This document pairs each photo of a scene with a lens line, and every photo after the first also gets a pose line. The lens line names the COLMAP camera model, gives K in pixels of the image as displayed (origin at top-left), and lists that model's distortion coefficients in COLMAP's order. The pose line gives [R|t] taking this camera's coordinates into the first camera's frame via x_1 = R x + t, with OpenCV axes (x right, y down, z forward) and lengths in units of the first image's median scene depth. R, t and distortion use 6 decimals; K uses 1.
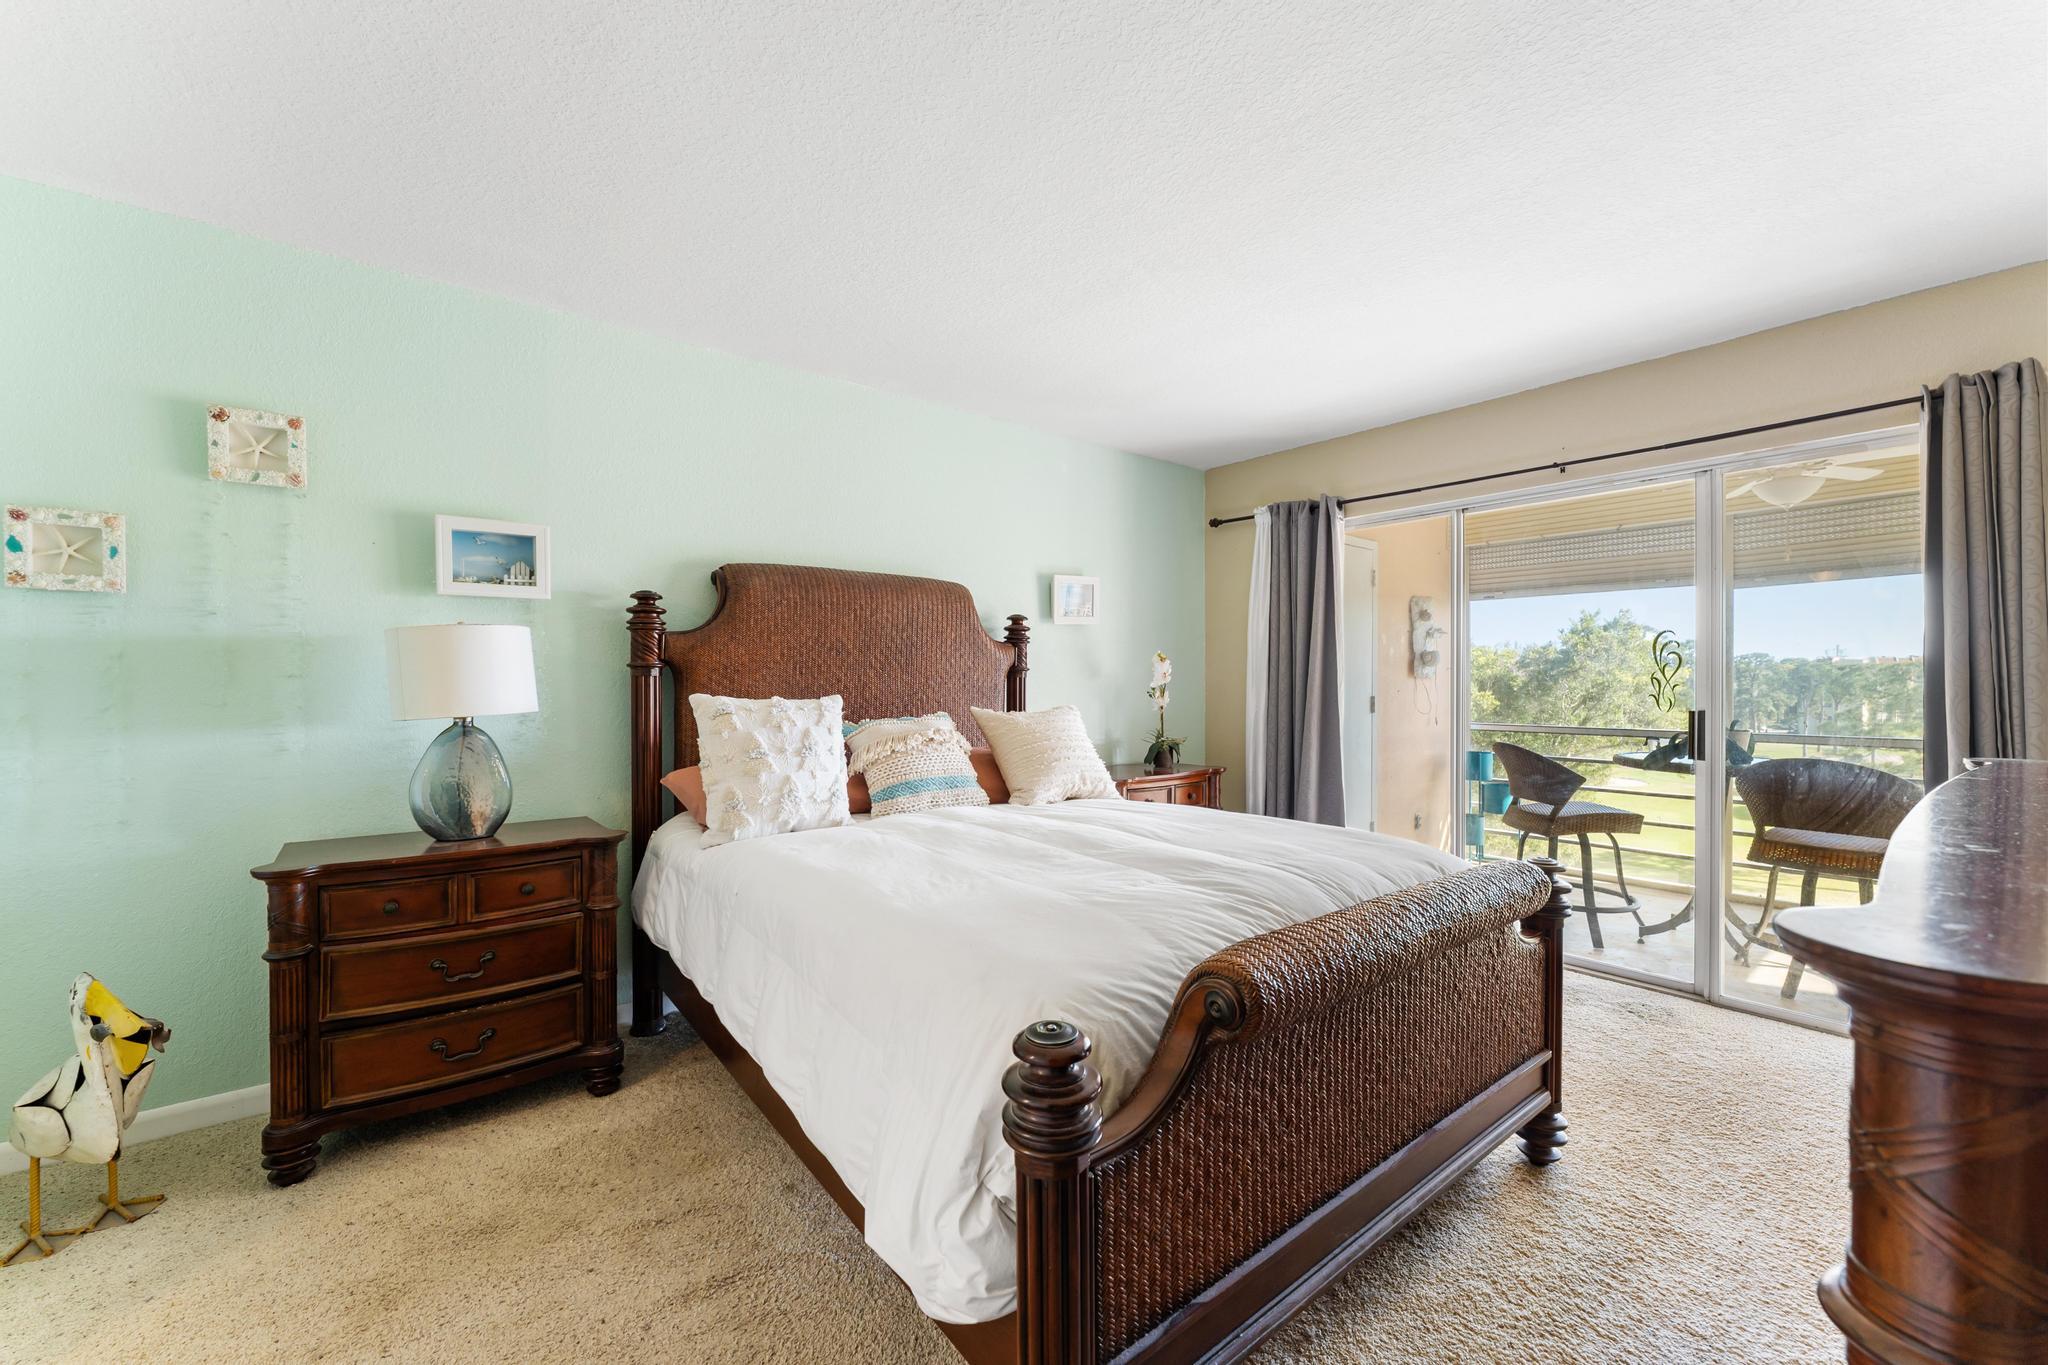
lens RADIAL K [[829.8, 0, 1035.0], [0, 829.8, 686.9], [0, 0, 1]] dist [-0.002692, 0.000666]
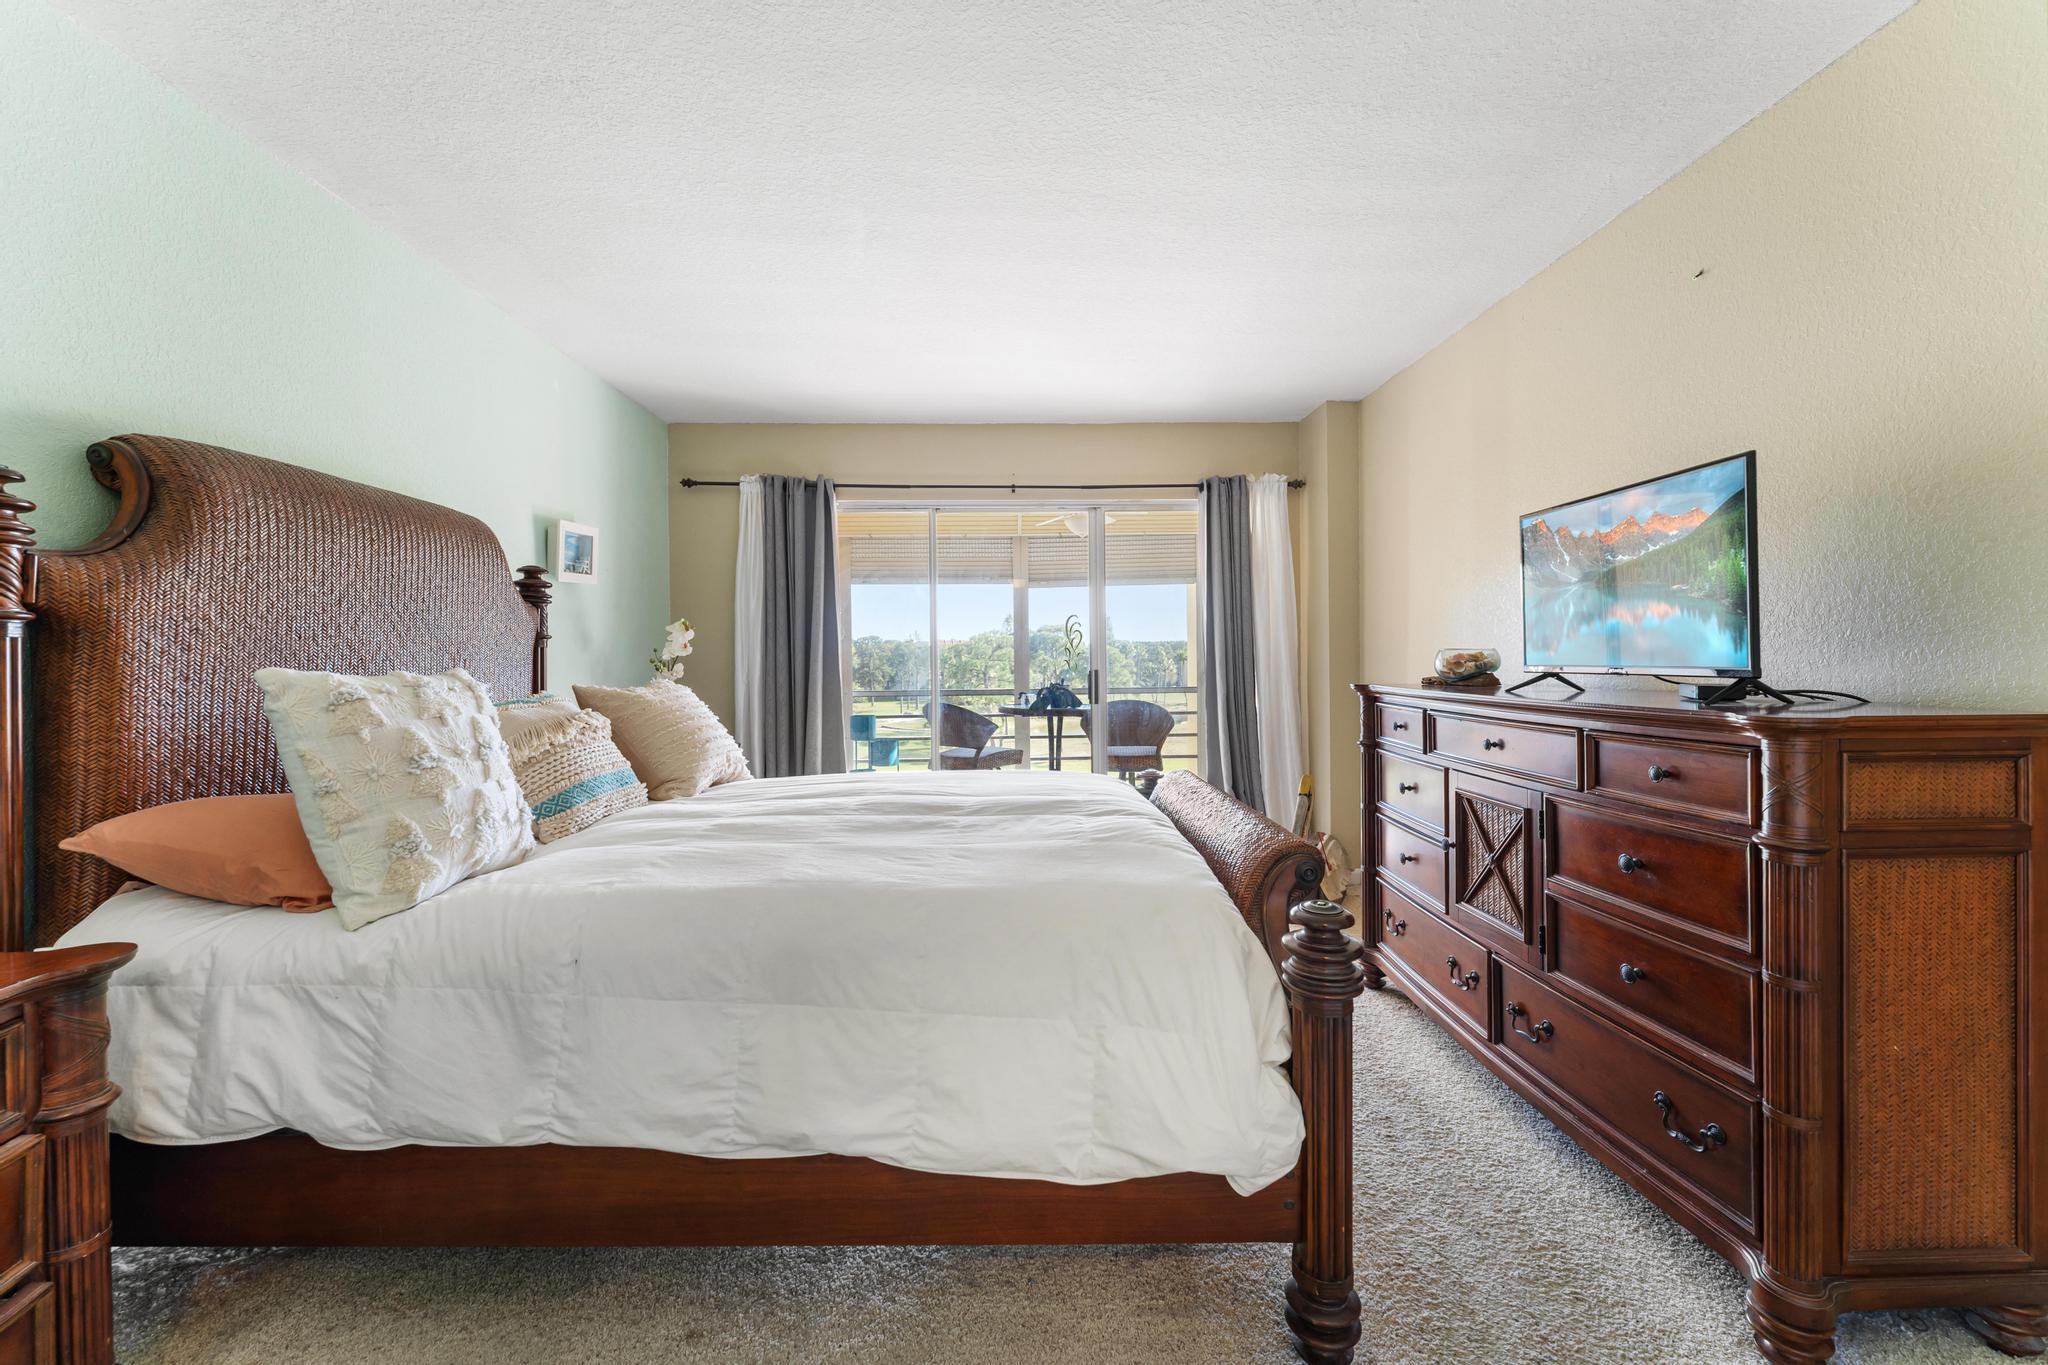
lens RADIAL K [[829.8, 0, 1034.1], [0, 829.8, 655.6], [0, 0, 1]] dist [-0.002692, 0.000666]
pose [[0.605736, -0.004693, 0.795652, -0.334388], [0.014226, 0.999887, -0.004932, 0.006542], [-0.795538, 0.014307, 0.605734, 0.151514]]
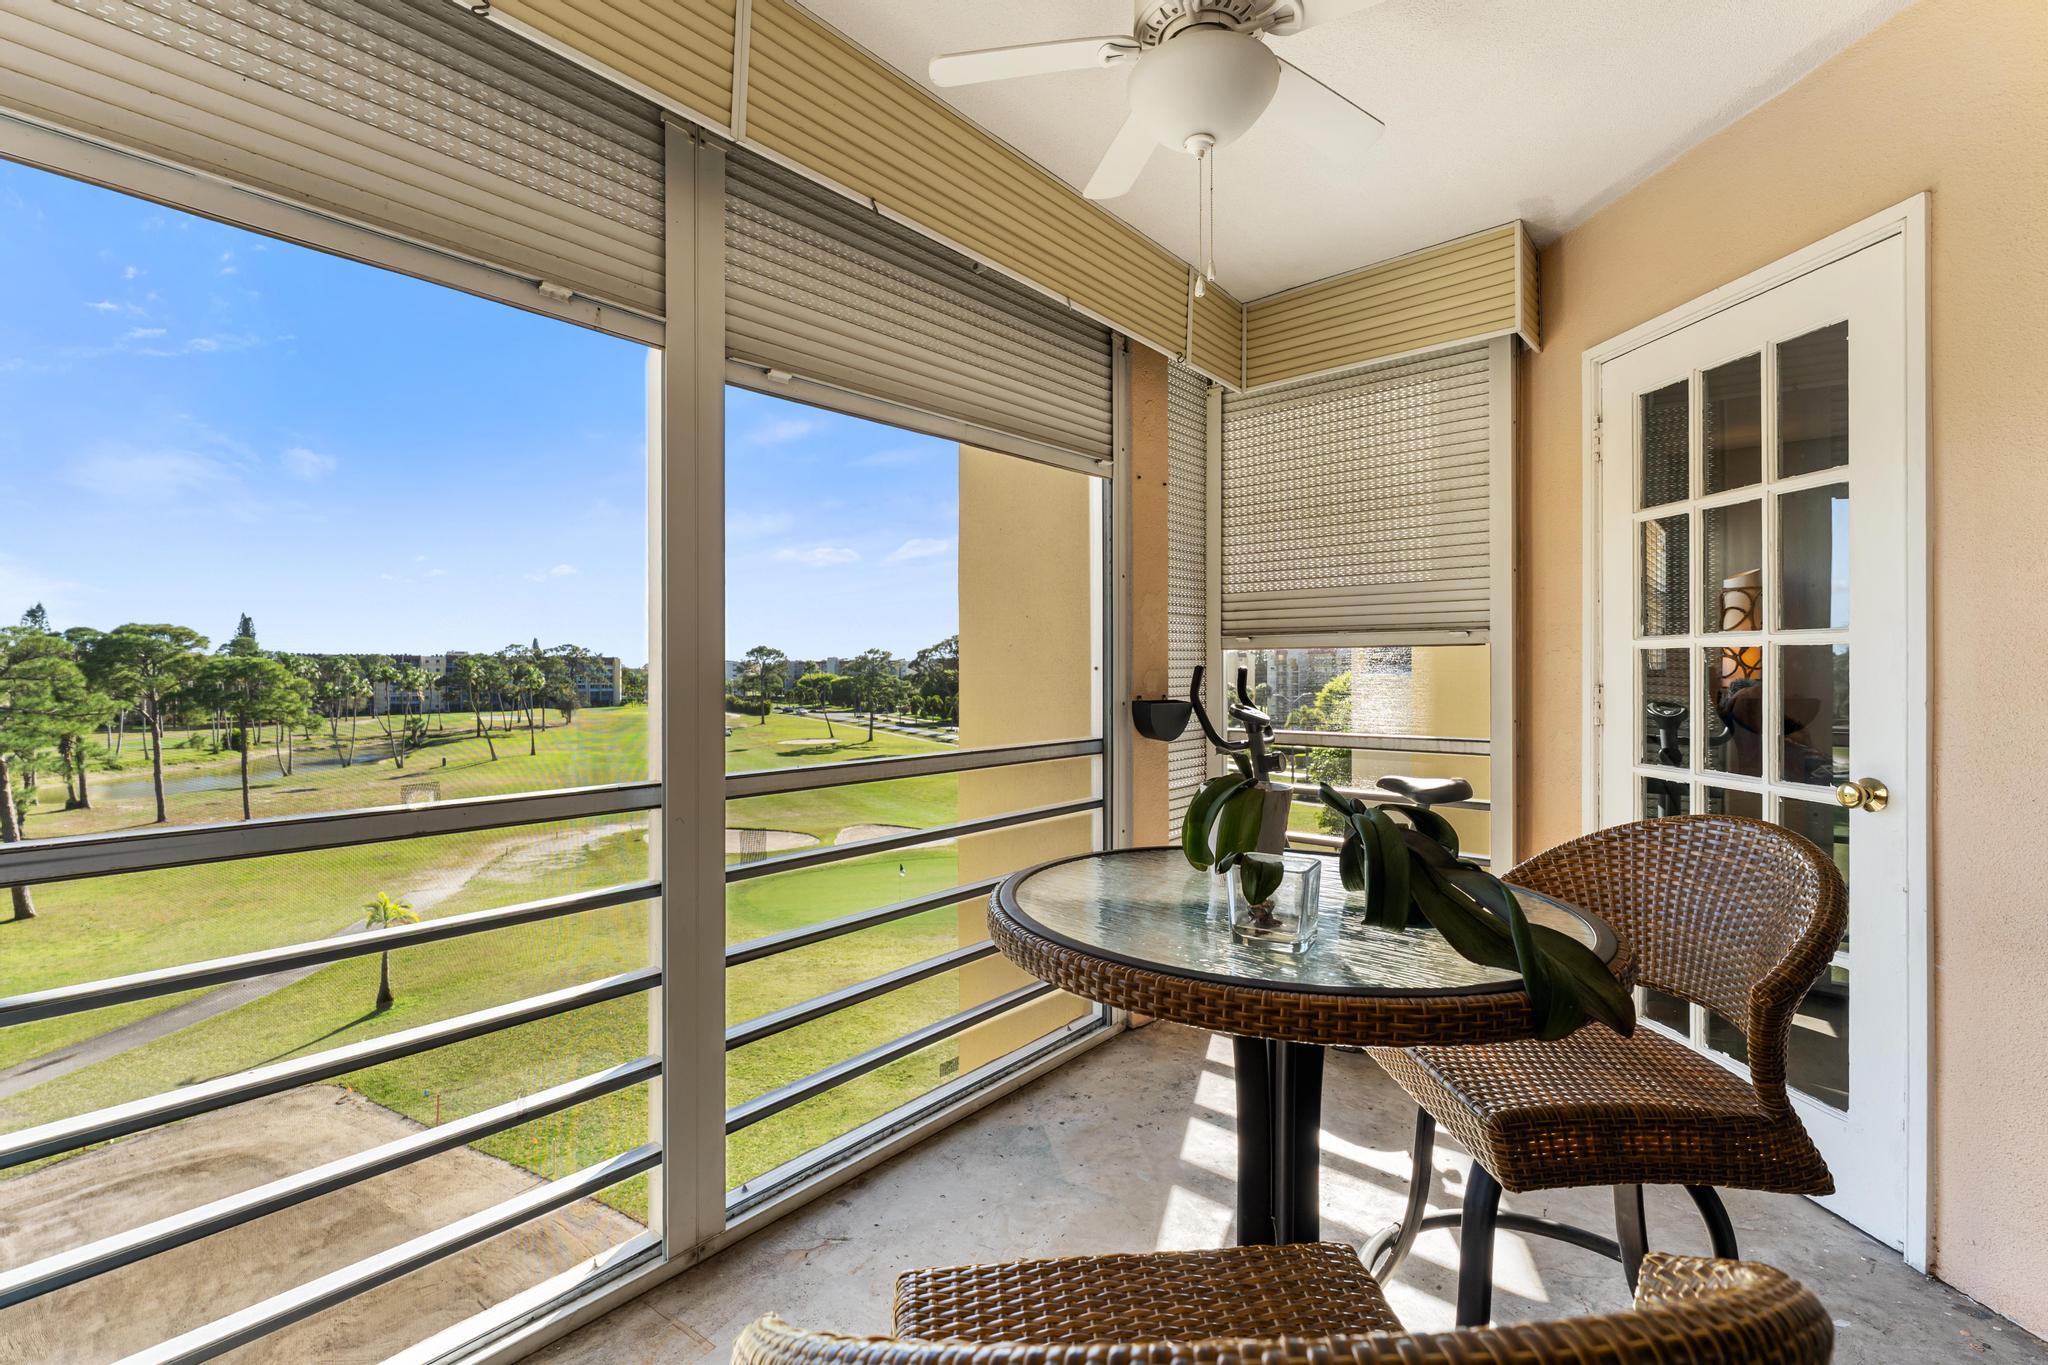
lens RADIAL K [[865.6, 0, 1014.3], [0, 865.6, 671.2], [0, 0, 1]] dist [-0.008246, 0.001710]
pose [[-0.175527, 0.001978, 0.984473, 0.517867], [0.007239, 0.999974, -0.000719, 0.010898], [-0.984448, 0.007001, -0.175536, 1.088384]]
